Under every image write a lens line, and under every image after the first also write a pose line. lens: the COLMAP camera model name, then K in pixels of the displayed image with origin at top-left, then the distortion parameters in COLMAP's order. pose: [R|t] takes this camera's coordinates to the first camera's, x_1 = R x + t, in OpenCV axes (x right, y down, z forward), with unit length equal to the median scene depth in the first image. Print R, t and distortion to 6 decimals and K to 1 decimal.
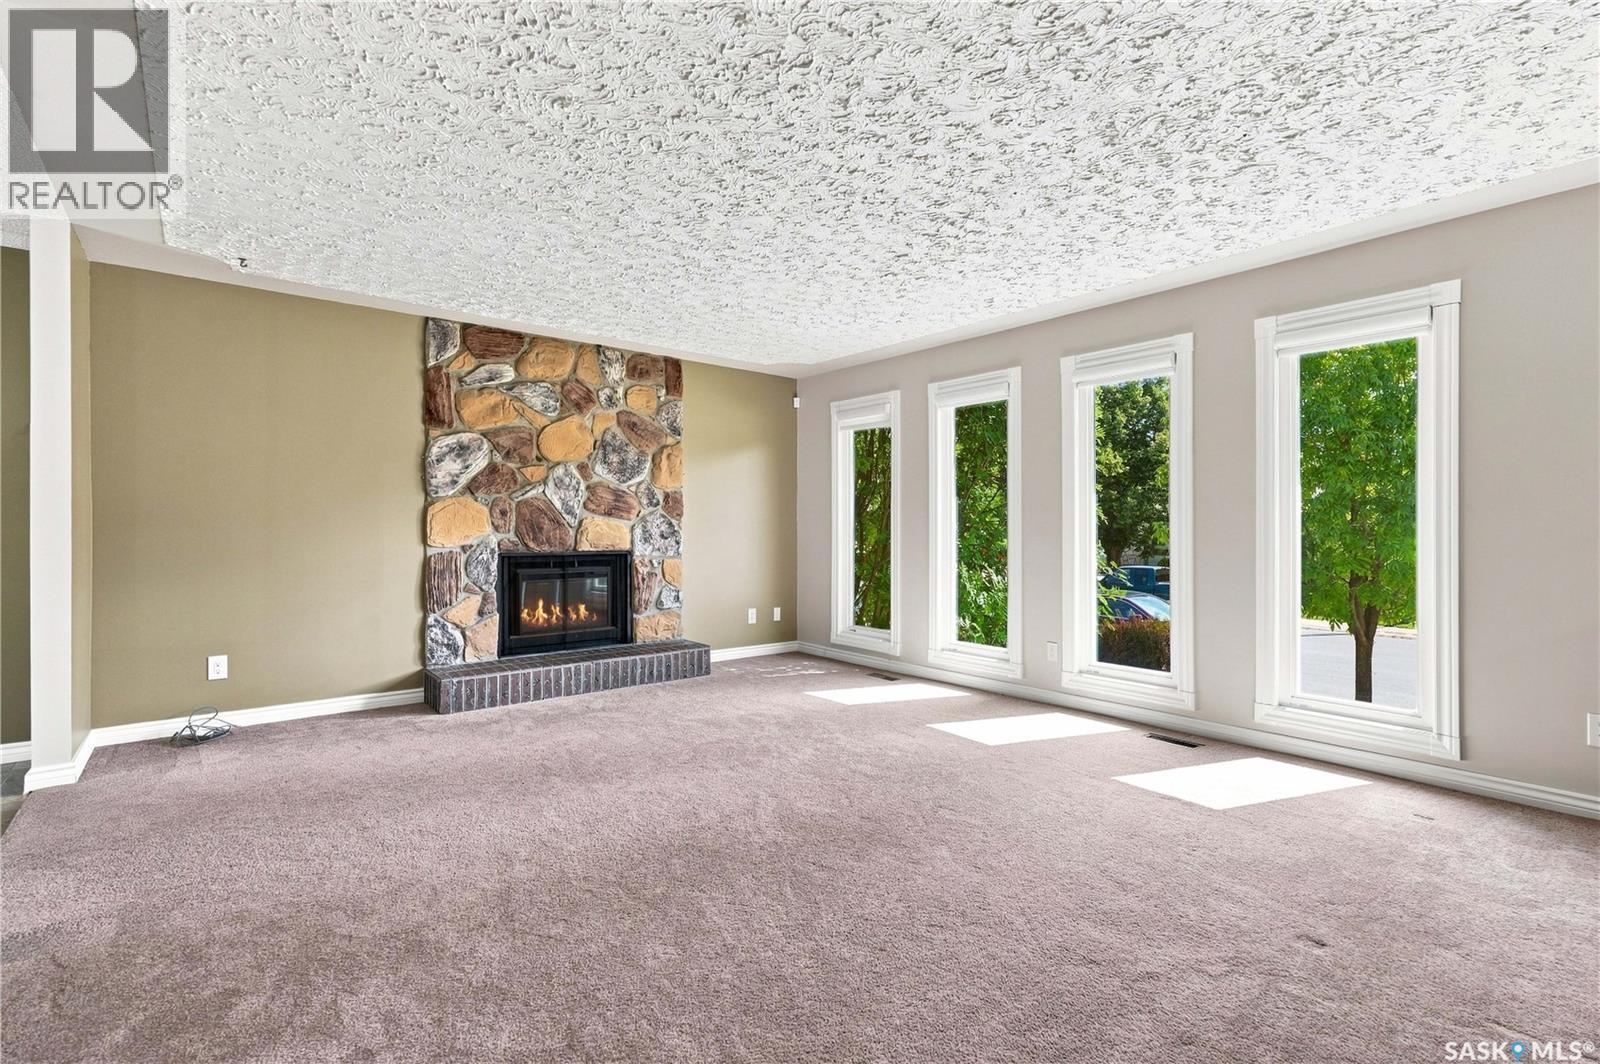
lens RADIAL K [[726.5, 0, 797.2], [0, 726.5, 527.1], [0, 0, 1]] dist [-0.006457, 0.004106]
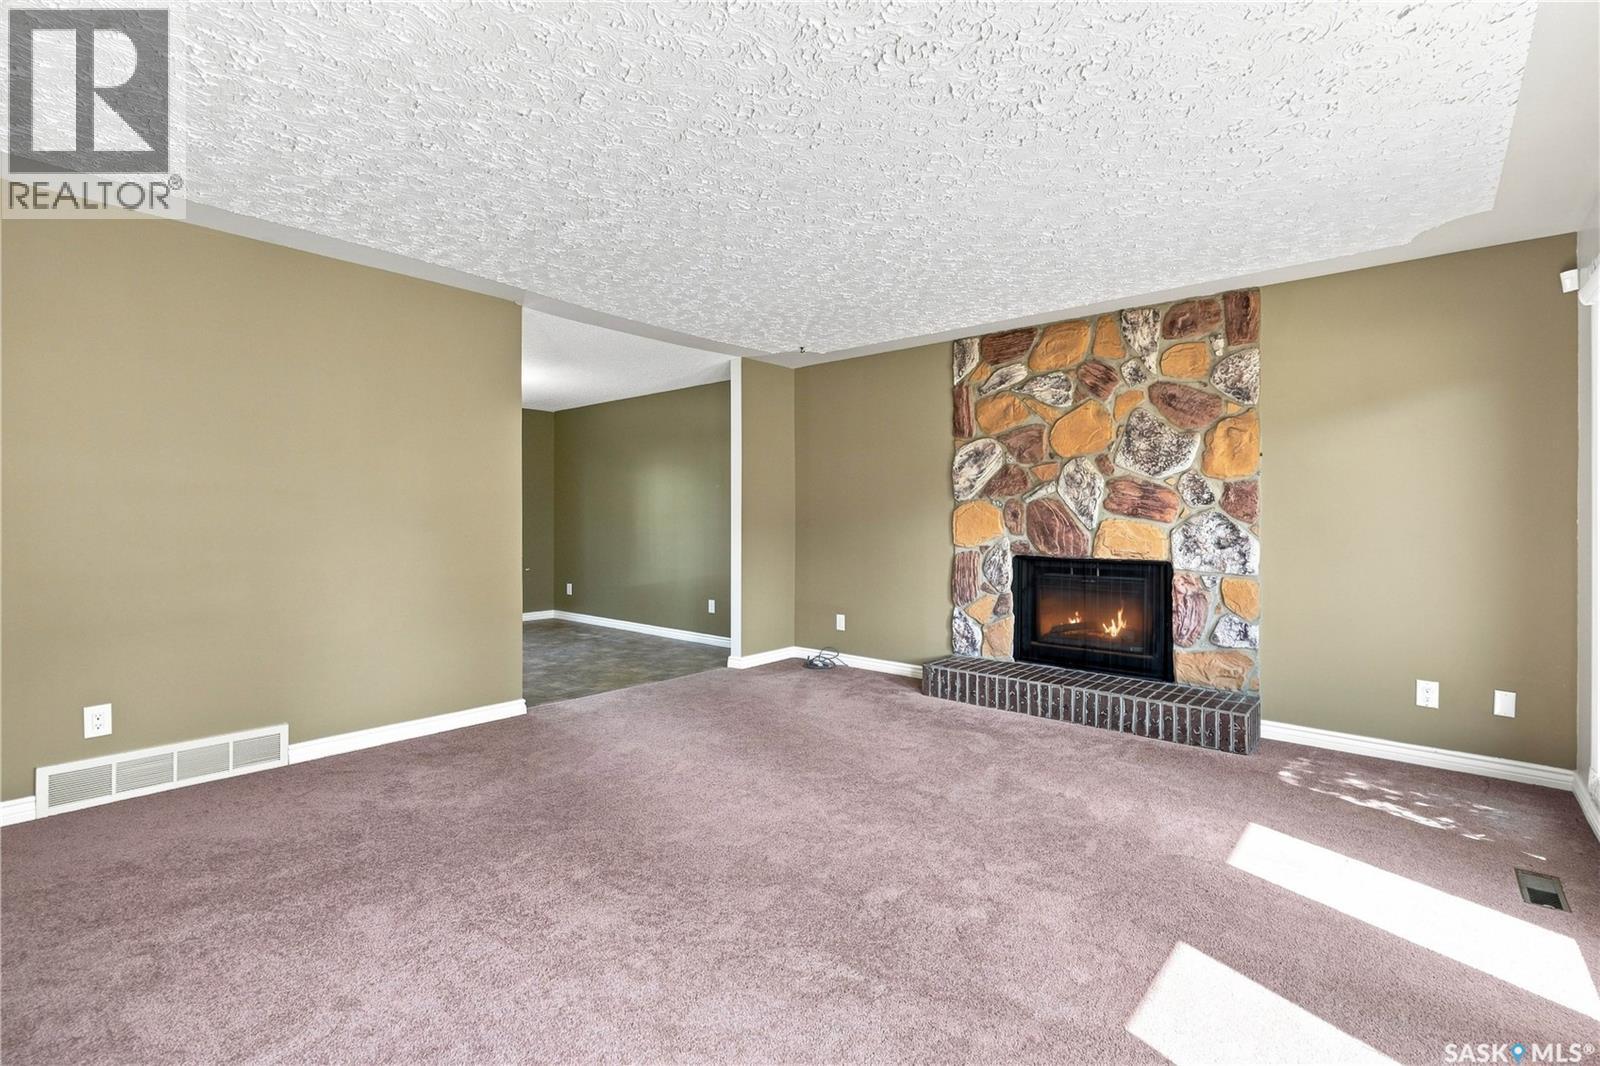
lens RADIAL K [[726.5, 0, 797.0], [0, 726.5, 524.1], [0, 0, 1]] dist [-0.006457, 0.004106]
pose [[0.166226, 0.006015, -0.986069, 0.501645], [-0.006111, 0.999968, 0.005069, -0.009703], [0.986069, 0.005184, 0.166257, 0.523146]]
